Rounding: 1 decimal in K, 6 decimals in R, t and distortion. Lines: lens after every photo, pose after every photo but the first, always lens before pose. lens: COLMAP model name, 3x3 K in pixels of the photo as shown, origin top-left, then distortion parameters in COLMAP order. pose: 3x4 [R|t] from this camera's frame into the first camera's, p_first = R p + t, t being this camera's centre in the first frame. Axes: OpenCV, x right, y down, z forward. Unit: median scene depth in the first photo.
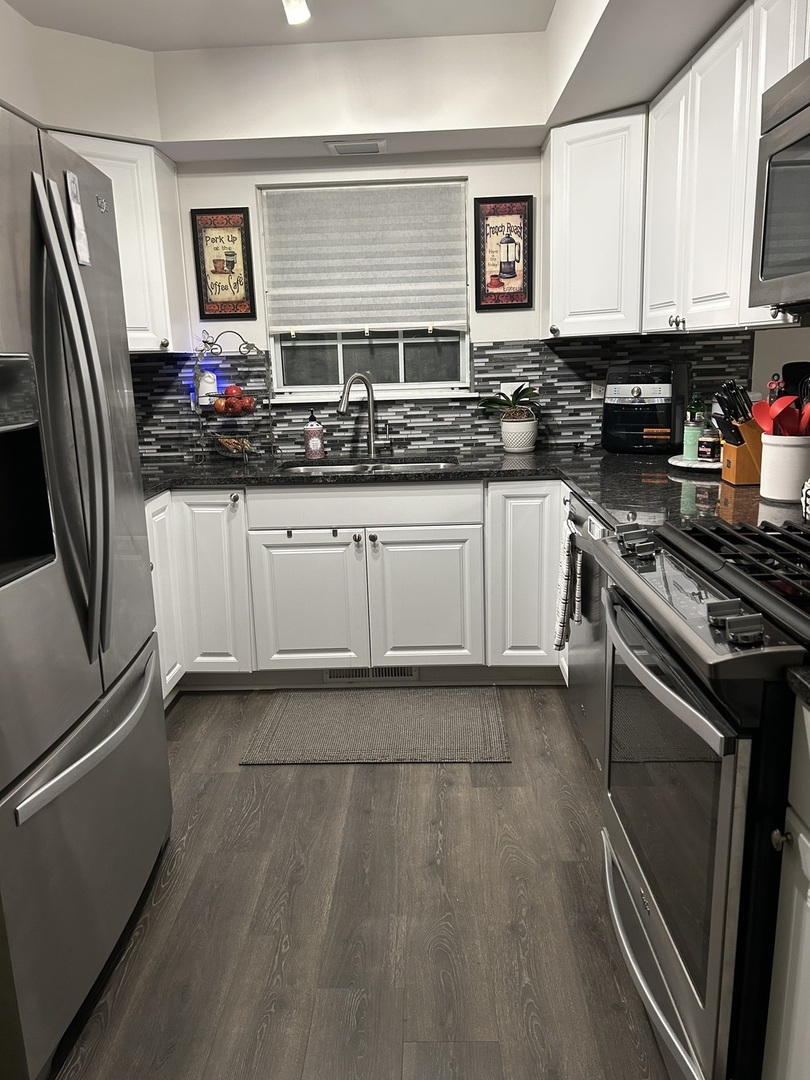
lens RADIAL K [[808.0, 0, 405.0], [0, 808.0, 540.0], [0, 0, 1]] dist [0.071885, -0.076309]
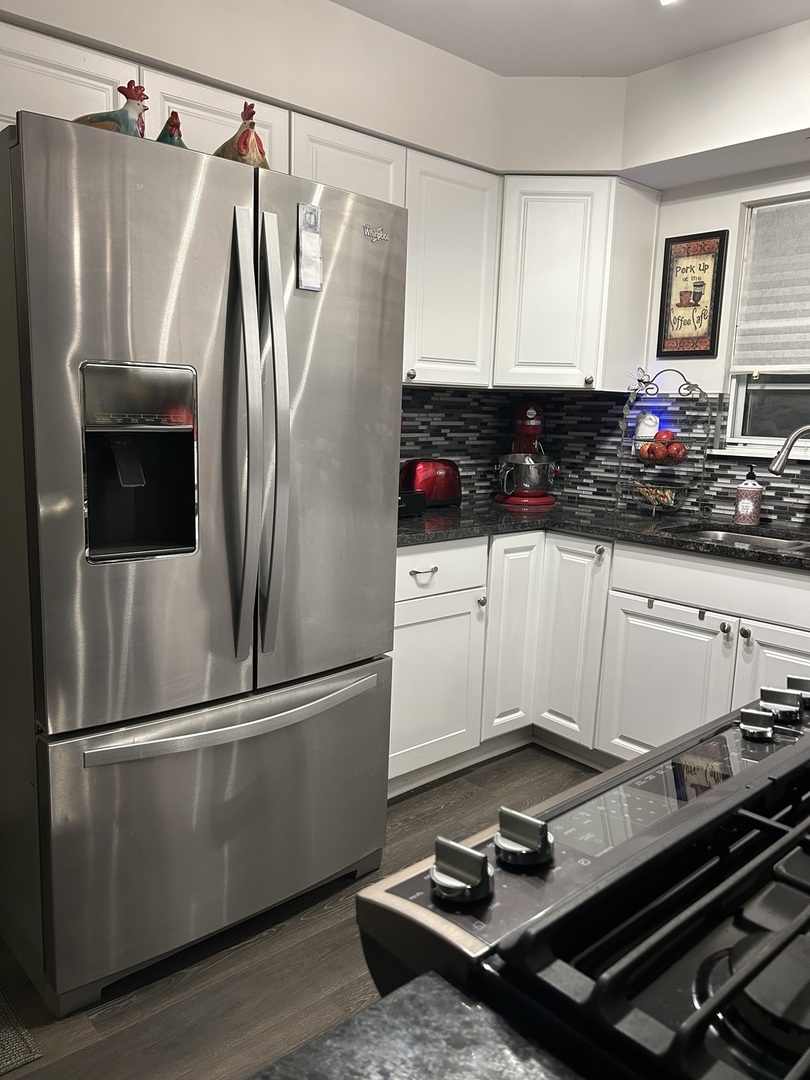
lens RADIAL K [[808.0, 0, 405.0], [0, 808.0, 540.0], [0, 0, 1]] dist [0.071885, -0.076309]
pose [[0.699079, 0.168073, -0.695011, 0.221920], [-0.209714, 0.977432, 0.025428, -0.034923], [0.683600, 0.127977, 0.718549, 0.177684]]
